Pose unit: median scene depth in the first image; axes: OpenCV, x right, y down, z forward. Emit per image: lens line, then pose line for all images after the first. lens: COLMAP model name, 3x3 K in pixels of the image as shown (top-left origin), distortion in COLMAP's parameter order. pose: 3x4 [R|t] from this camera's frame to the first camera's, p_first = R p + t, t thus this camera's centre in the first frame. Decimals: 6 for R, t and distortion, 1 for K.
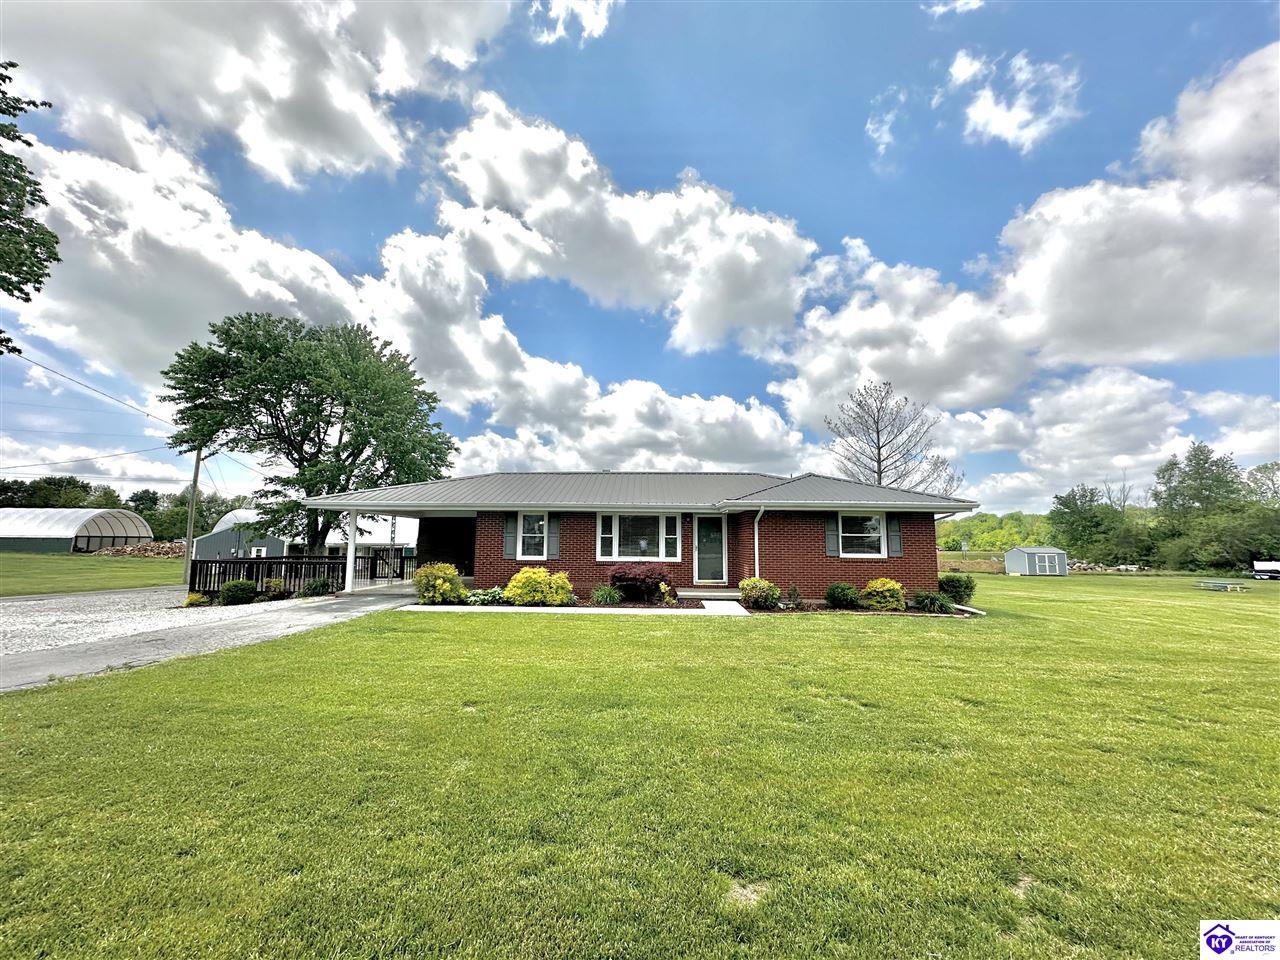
lens RADIAL K [[511.3, 0, 630.2], [0, 511.3, 478.6], [0, 0, 1]] dist [-0.007001, 0.000435]
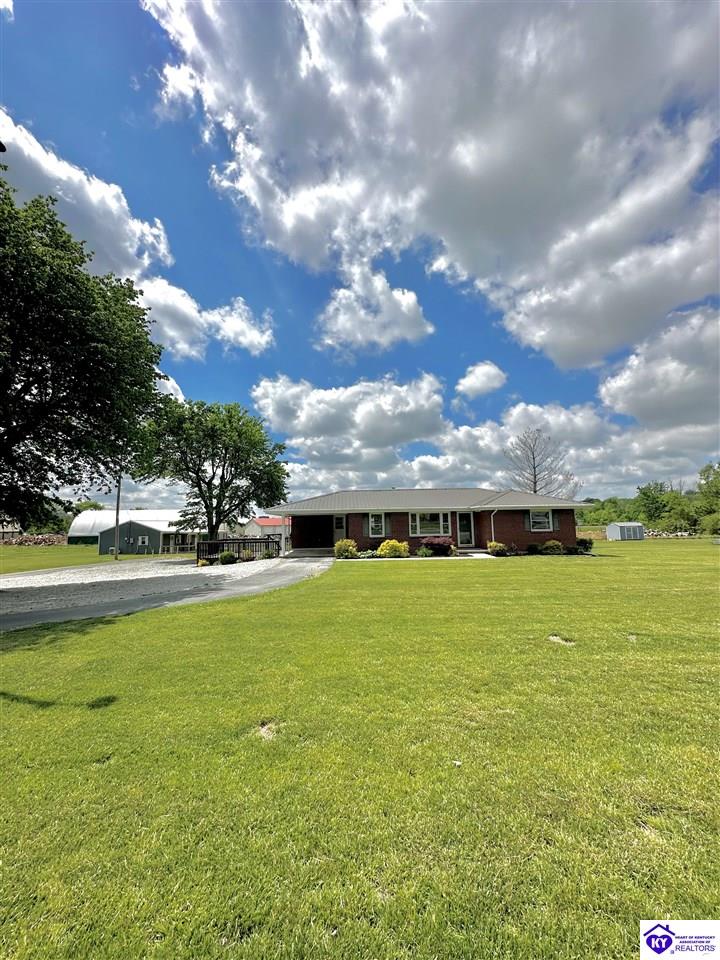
lens RADIAL K [[383.4, 0, 351.3], [0, 383.4, 482.6], [0, 0, 1]] dist [-0.007001, 0.000435]
pose [[0.998617, -0.022225, 0.047649, -0.270809], [0.021660, 0.999689, 0.012334, -0.056248], [-0.047908, -0.011285, 0.998788, -0.366347]]
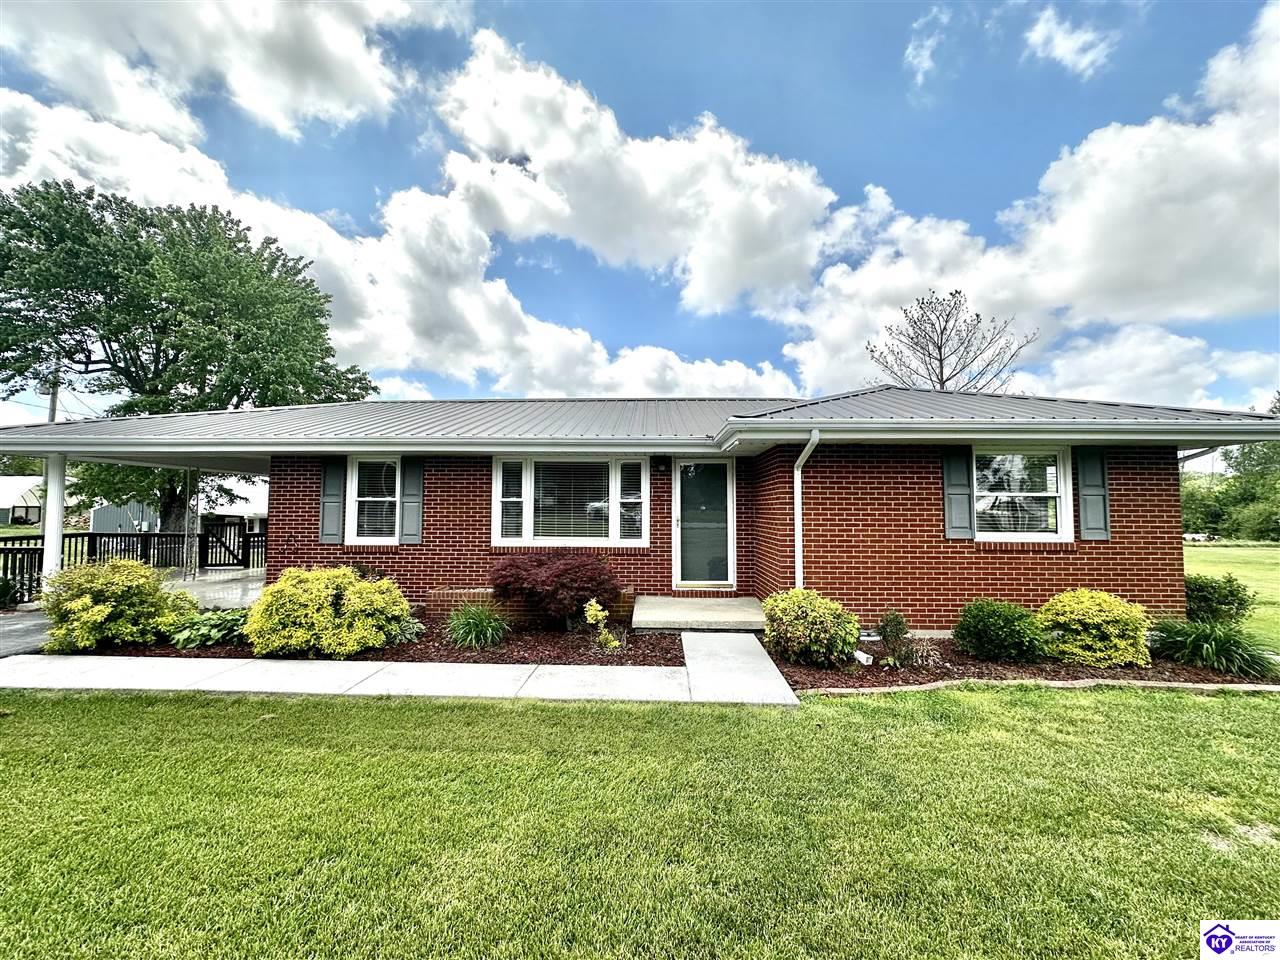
lens RADIAL K [[511.3, 0, 642.2], [0, 511.3, 470.8], [0, 0, 1]] dist [-0.007001, 0.000435]
pose [[0.999985, -0.004757, -0.002576, 0.069623], [0.004874, 0.998873, 0.047208, 0.043202], [0.002349, -0.047220, 0.998882, 0.351912]]
